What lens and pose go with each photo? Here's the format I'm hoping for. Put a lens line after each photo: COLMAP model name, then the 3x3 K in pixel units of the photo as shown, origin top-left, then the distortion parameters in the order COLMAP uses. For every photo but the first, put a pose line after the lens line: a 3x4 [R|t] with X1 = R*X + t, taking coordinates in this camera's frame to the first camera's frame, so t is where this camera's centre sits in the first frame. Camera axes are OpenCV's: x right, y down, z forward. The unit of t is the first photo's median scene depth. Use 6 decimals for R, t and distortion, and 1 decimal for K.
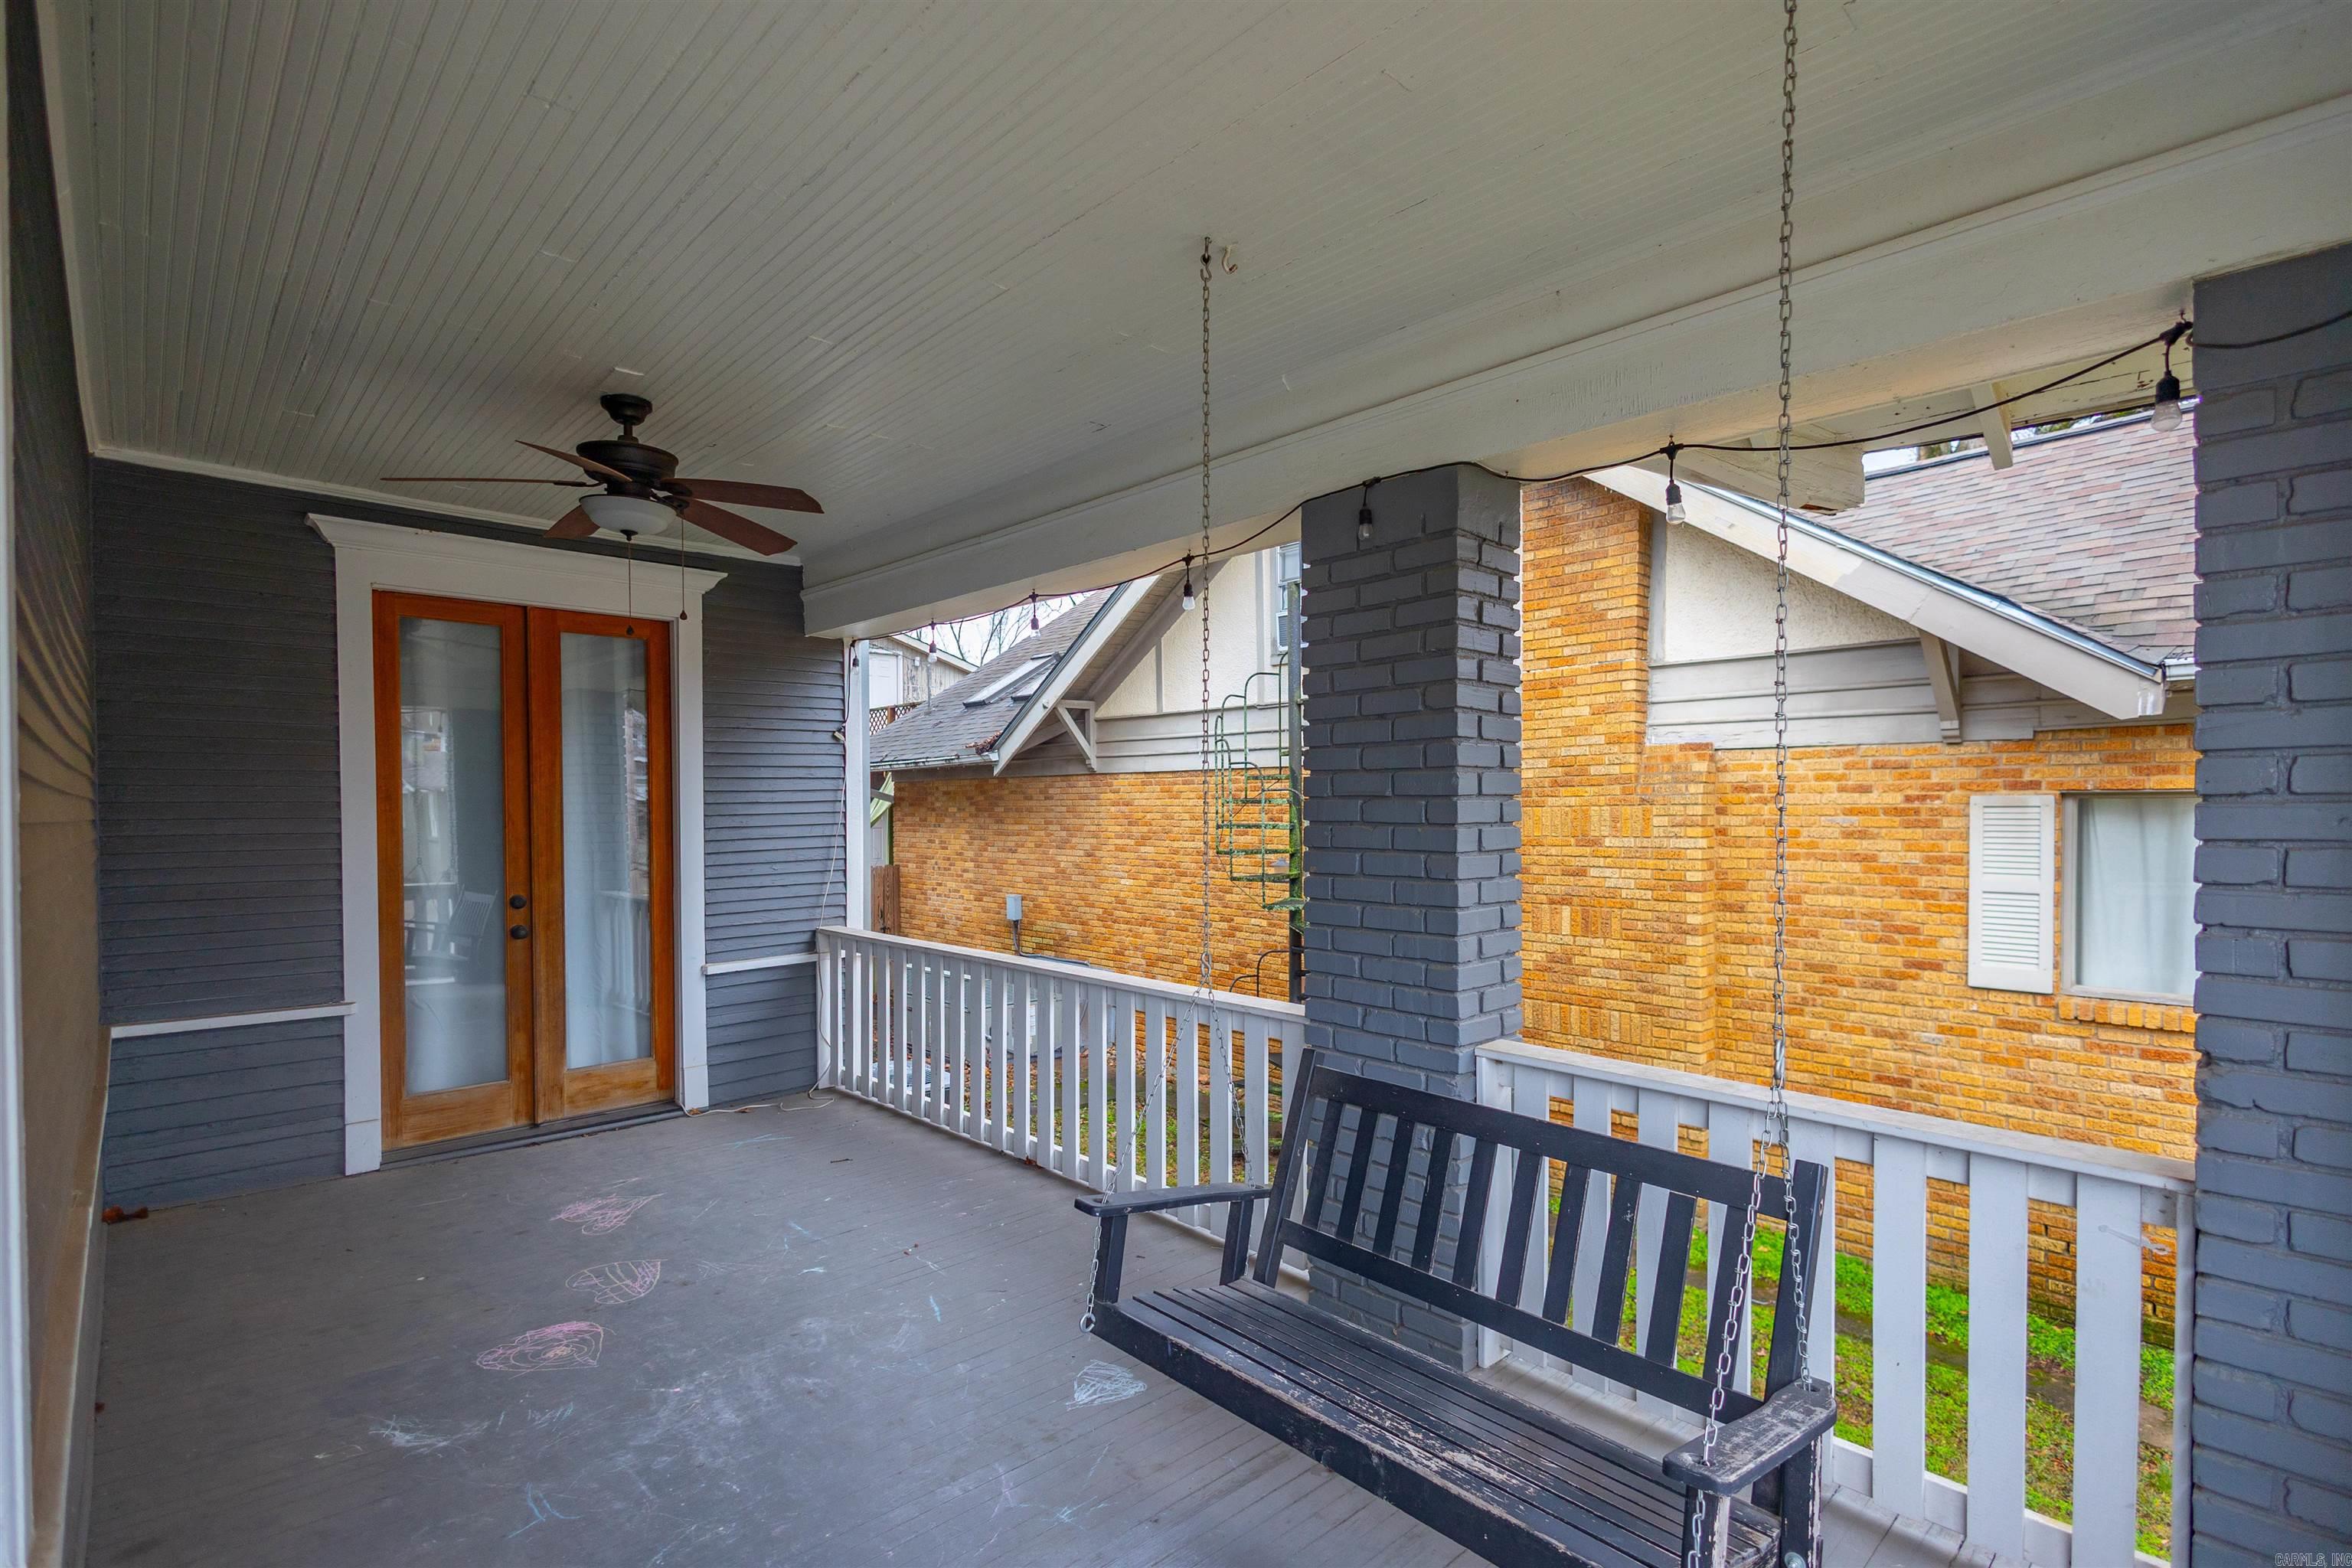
lens RADIAL K [[1091.2, 0, 1186.6], [0, 1091.2, 816.7], [0, 0, 1]] dist [0.001115, -0.000065]
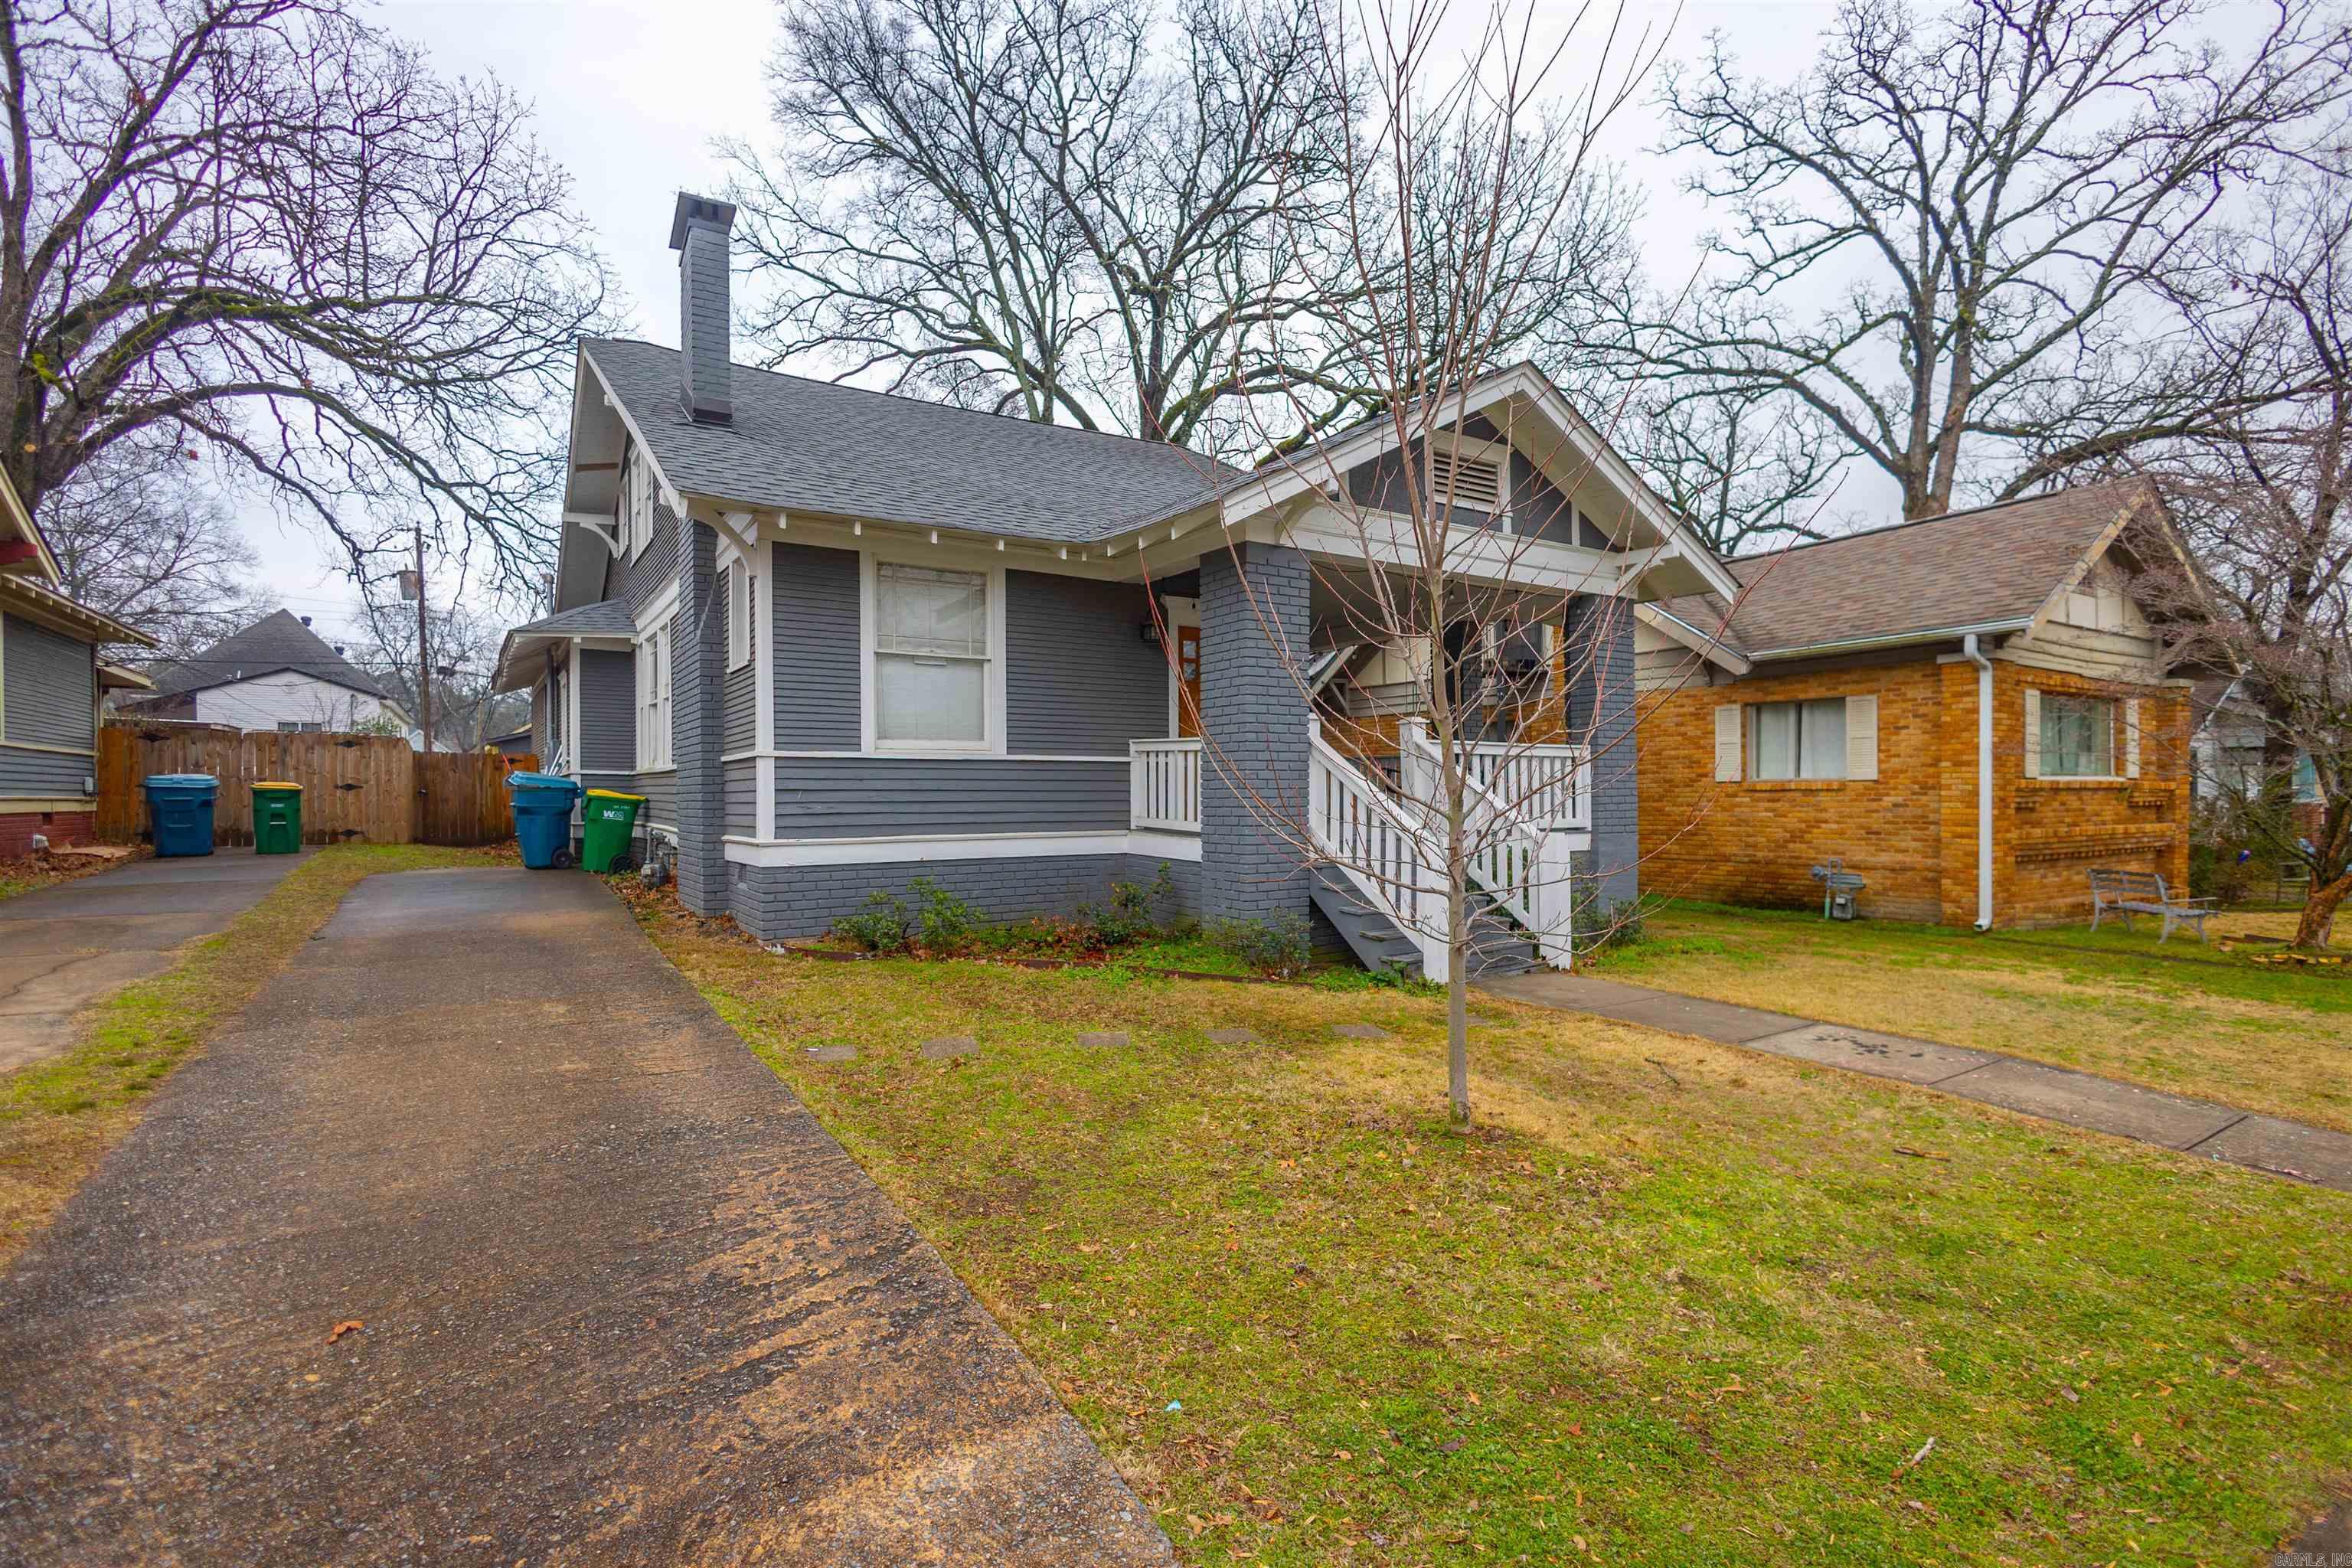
lens RADIAL K [[1082.7, 0, 1260.7], [0, 1082.7, 793.0], [0, 0, 1]] dist [0.012461, -0.000107]
pose [[0.992652, -0.012159, -0.120388, -0.031062], [0.011729, 0.999922, -0.004282, 0.216423], [0.120431, 0.002838, 0.992718, -1.951298]]
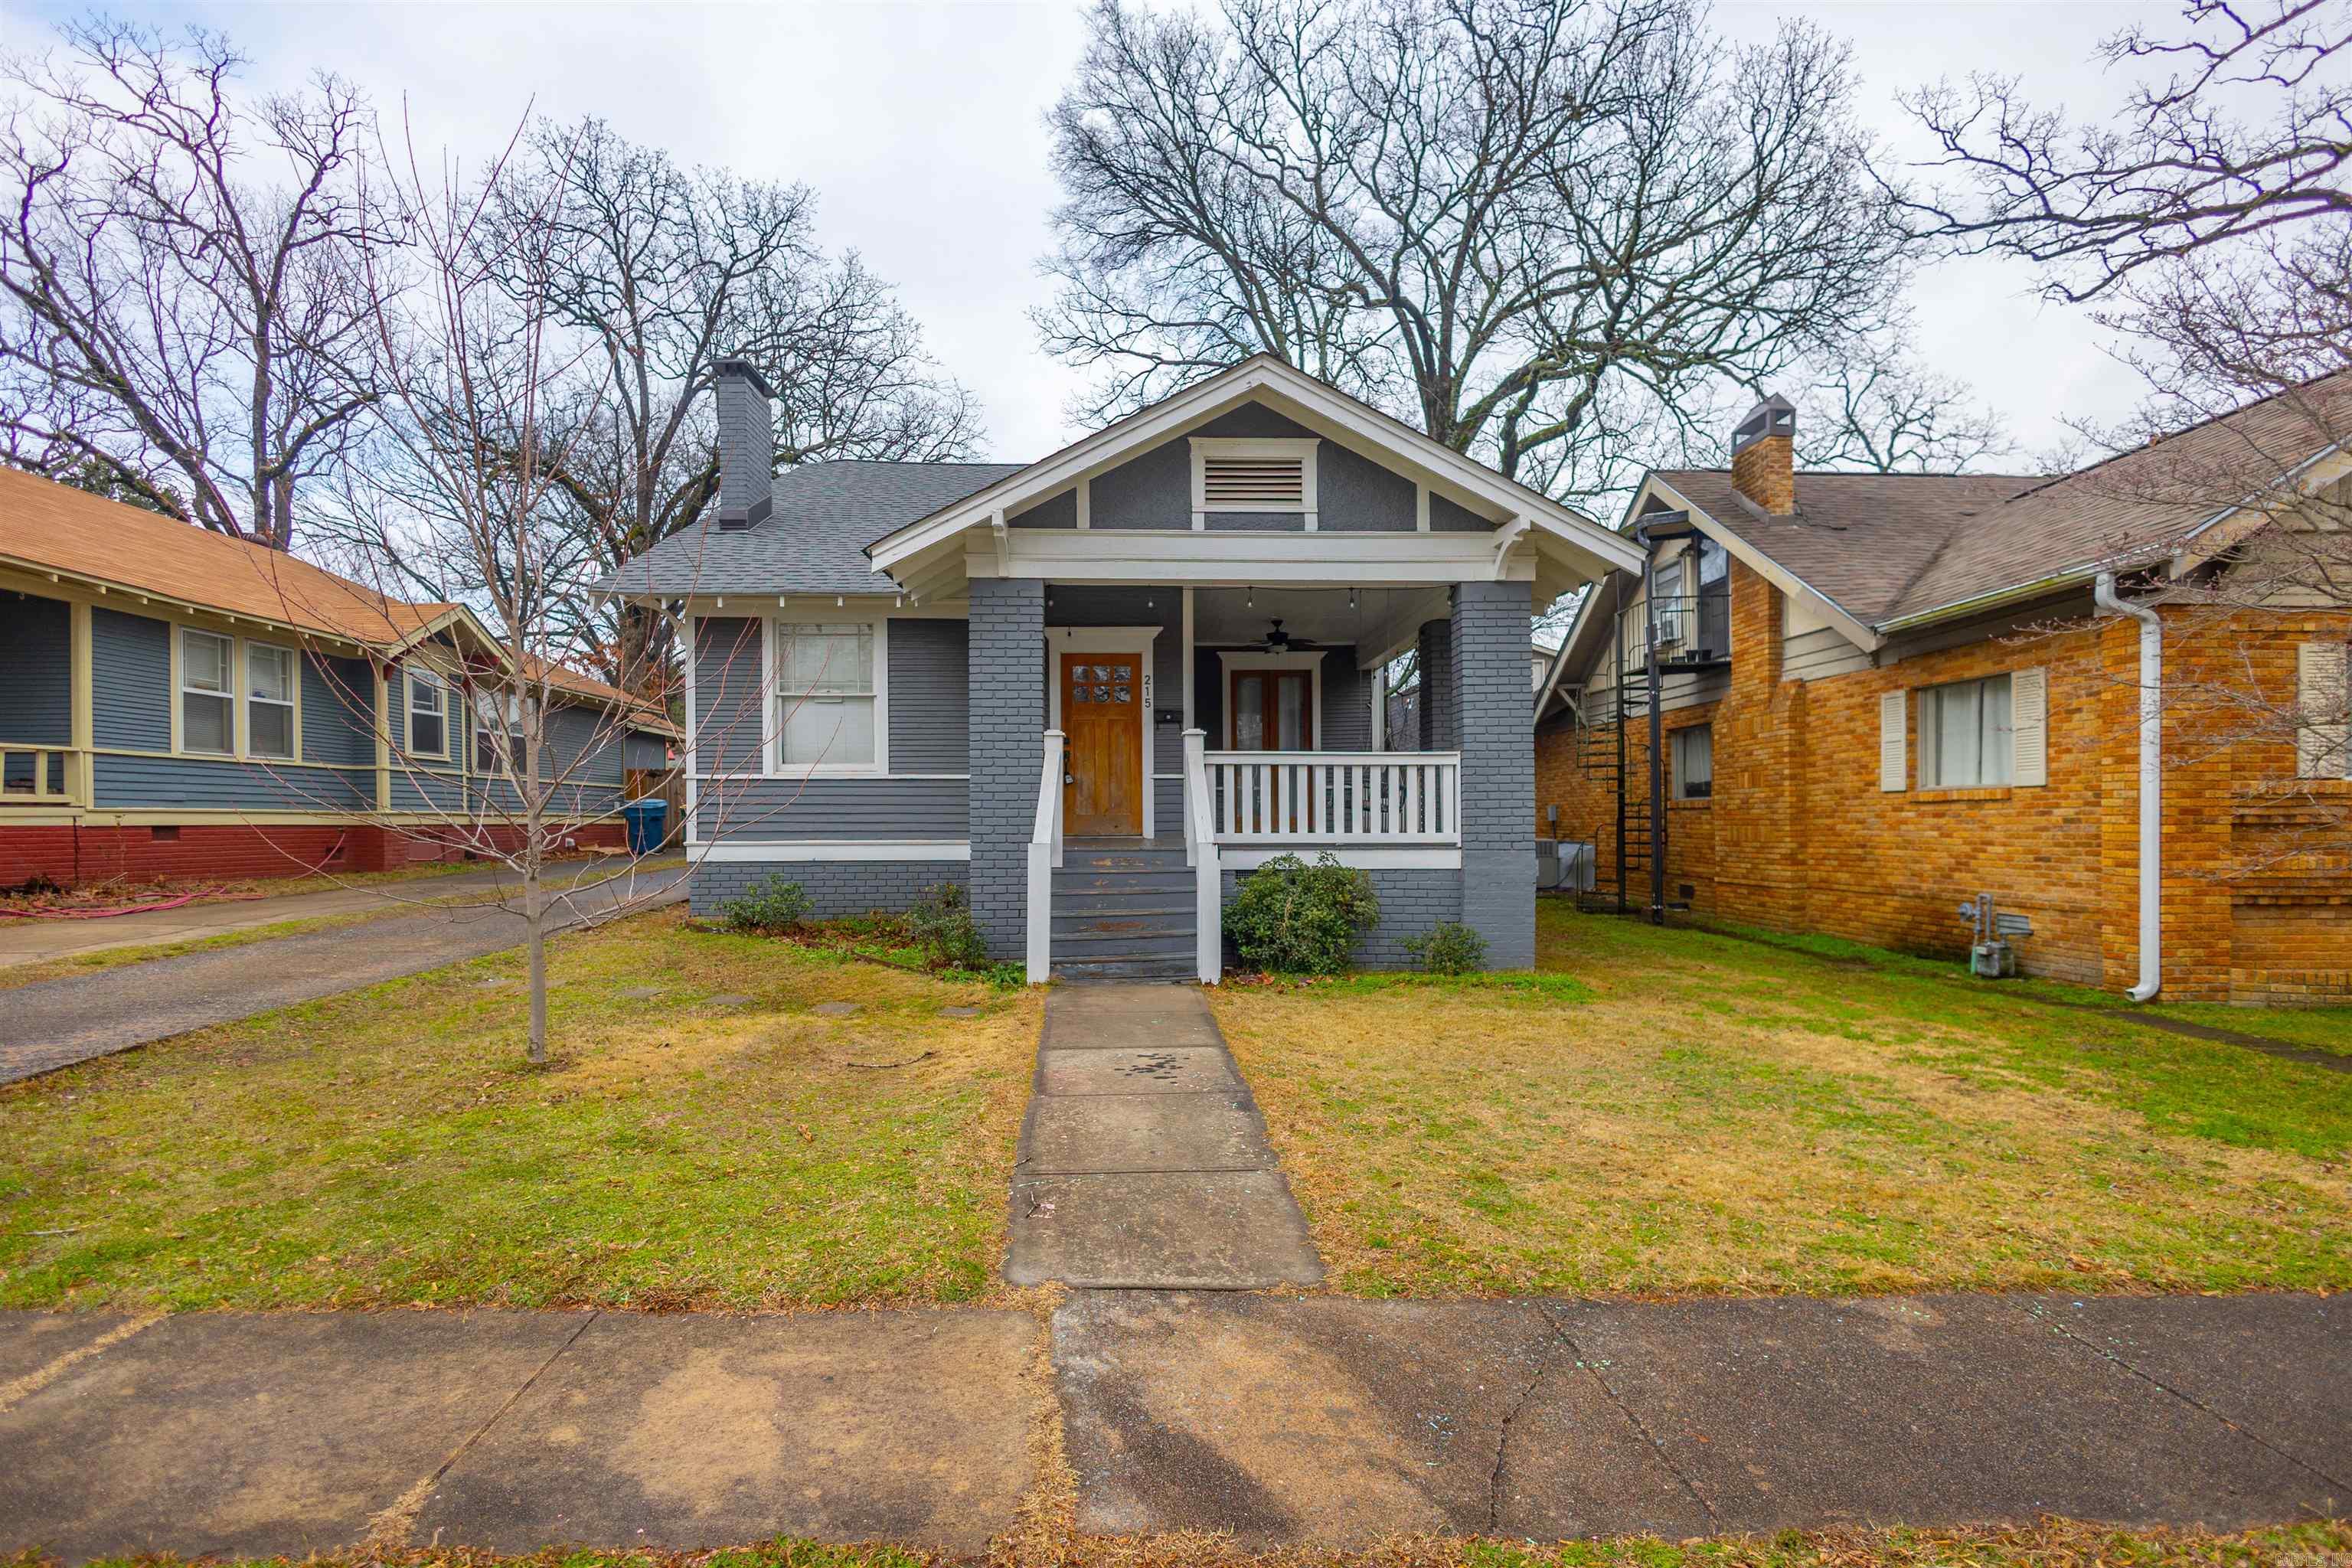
lens RADIAL K [[1119.0, 0, 1246.0], [0, 1119.0, 817.6], [0, 0, 1]] dist [0.019130, -0.000839]
pose [[0.797778, -0.012378, -0.602824, 1.234755], [0.009162, 0.999923, -0.008407, 0.251311], [0.602882, 0.001184, 0.797830, -1.560220]]
